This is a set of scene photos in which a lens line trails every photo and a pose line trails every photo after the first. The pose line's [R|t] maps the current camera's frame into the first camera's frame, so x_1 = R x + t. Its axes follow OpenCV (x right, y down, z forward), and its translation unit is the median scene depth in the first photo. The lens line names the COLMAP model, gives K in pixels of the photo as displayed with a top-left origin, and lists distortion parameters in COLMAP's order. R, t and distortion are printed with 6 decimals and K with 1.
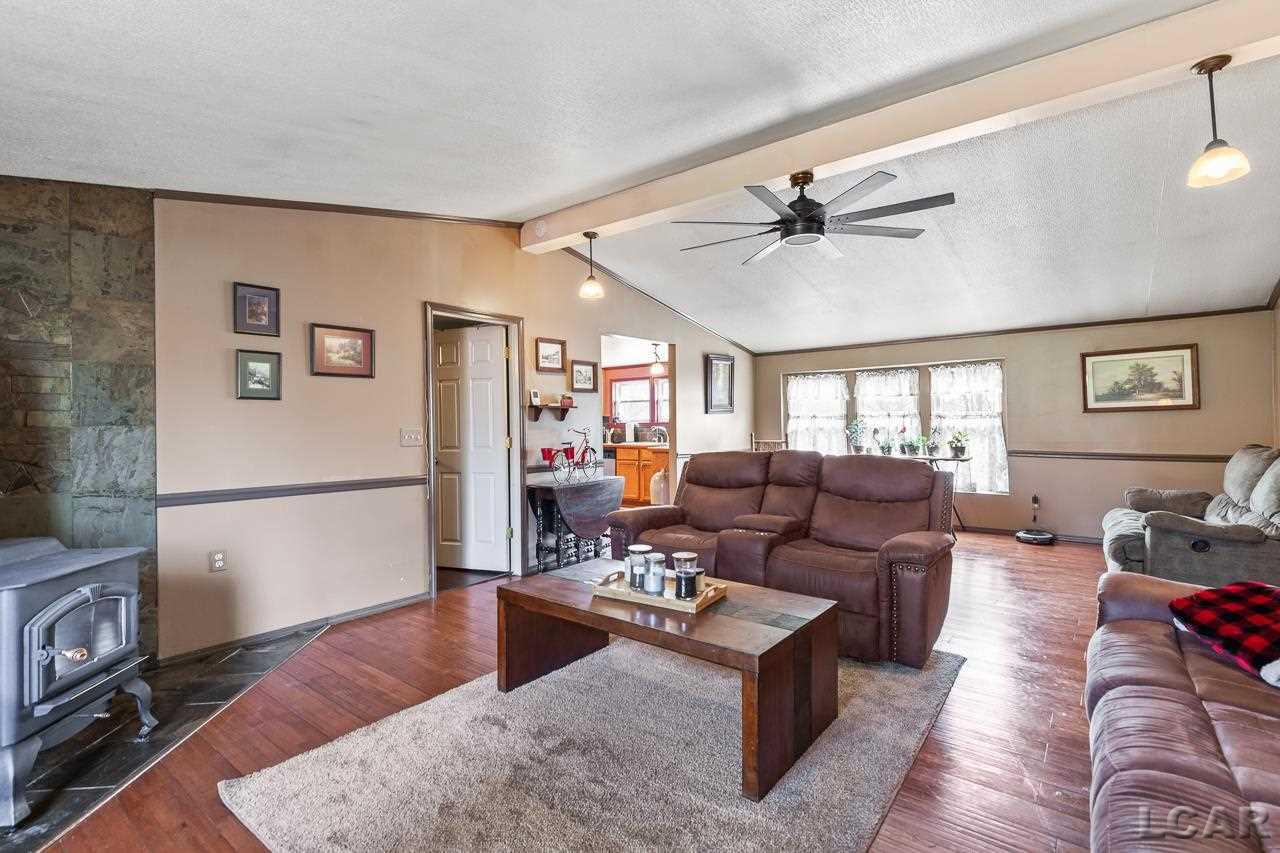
lens RADIAL K [[600.4, 0, 638.9], [0, 600.4, 418.9], [0, 0, 1]] dist [0.004401, -0.000605]
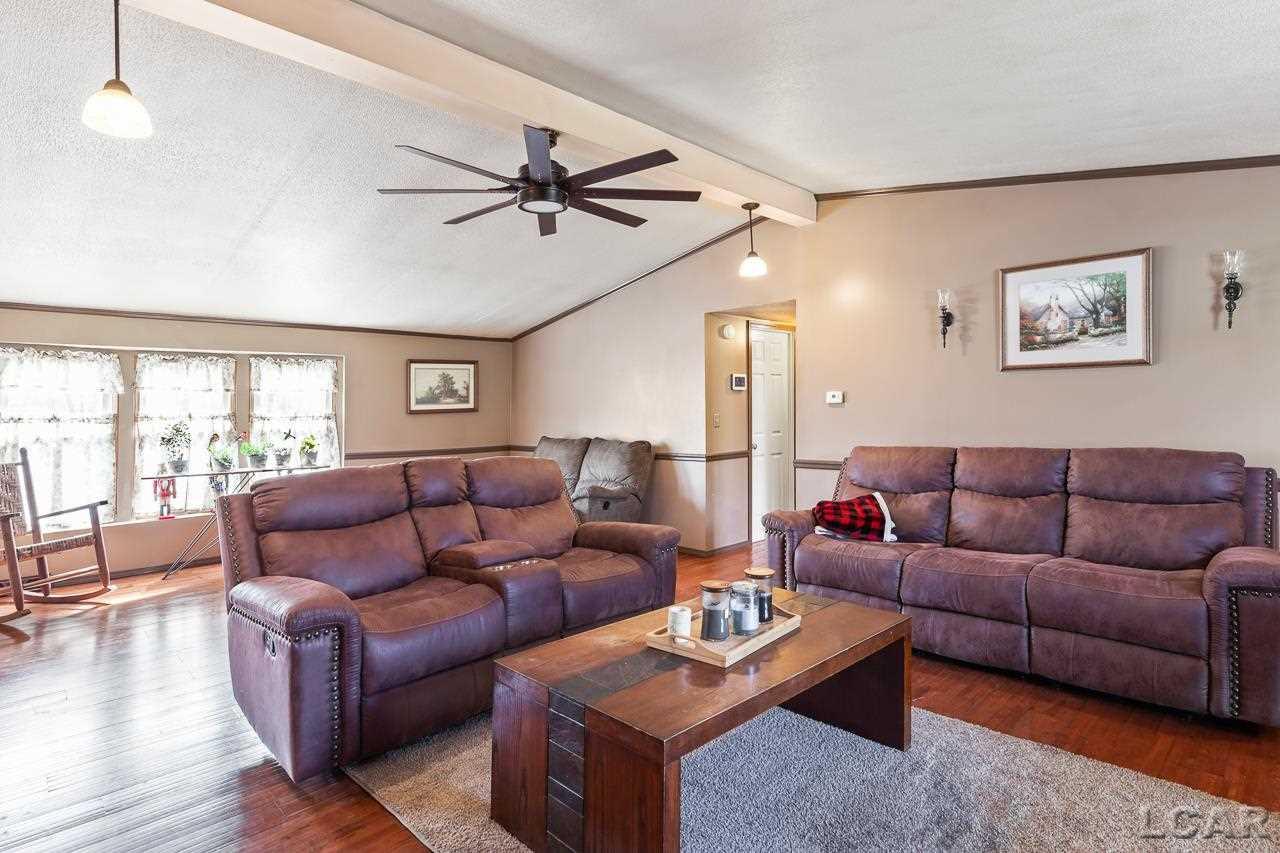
lens RADIAL K [[646.1, 0, 639.9], [0, 646.1, 422.5], [0, 0, 1]] dist [0.001721, 0.000157]
pose [[0.159846, -0.009980, 0.987092, -0.341561], [0.006473, 0.999938, 0.009061, -0.003838], [-0.987121, 0.004941, 0.159901, 0.411211]]
